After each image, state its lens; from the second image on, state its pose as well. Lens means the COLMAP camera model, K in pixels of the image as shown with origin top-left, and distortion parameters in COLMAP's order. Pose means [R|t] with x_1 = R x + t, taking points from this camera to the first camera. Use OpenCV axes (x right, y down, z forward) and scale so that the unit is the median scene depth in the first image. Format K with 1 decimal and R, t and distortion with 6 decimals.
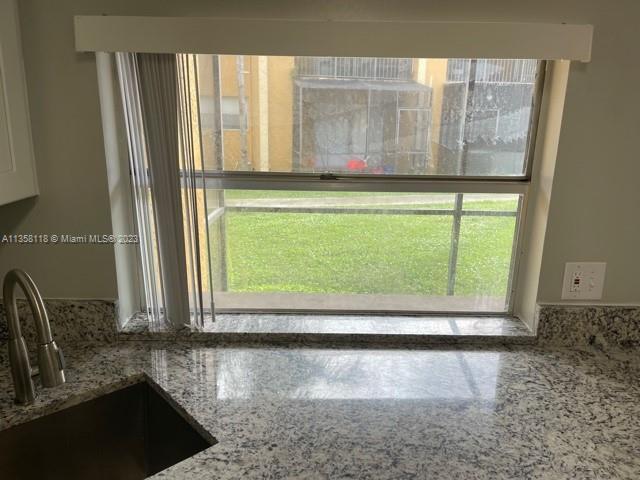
lens RADIAL K [[483.2, 0, 325.4], [0, 483.2, 246.0], [0, 0, 1]] dist [0.073594, -0.101847]
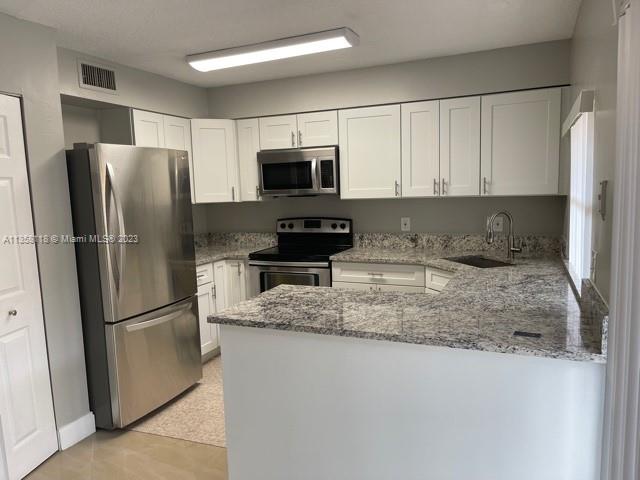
lens RADIAL K [[483.2, 0, 317.3], [0, 483.2, 244.9], [0, 0, 1]] dist [0.073594, -0.101847]
pose [[-0.402213, 0.103935, -0.909627, 2.039884], [-0.219931, 0.953475, 0.206192, -0.091374], [0.888738, 0.282989, -0.360642, 0.799816]]
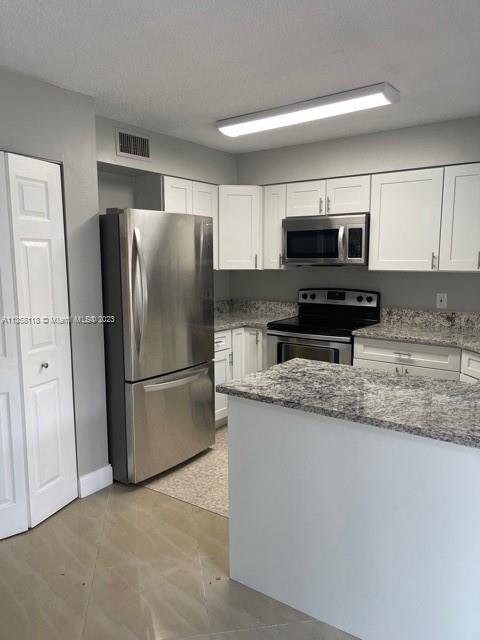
lens RADIAL K [[483.2, 0, 234.7], [0, 483.2, 320.0], [0, 0, 1]] dist [0.073594, -0.101847]
pose [[-0.598877, 0.087373, -0.796060, 1.956503], [-0.221543, 0.937163, 0.269527, -0.092351], [0.769587, 0.337775, -0.541889, 0.791527]]
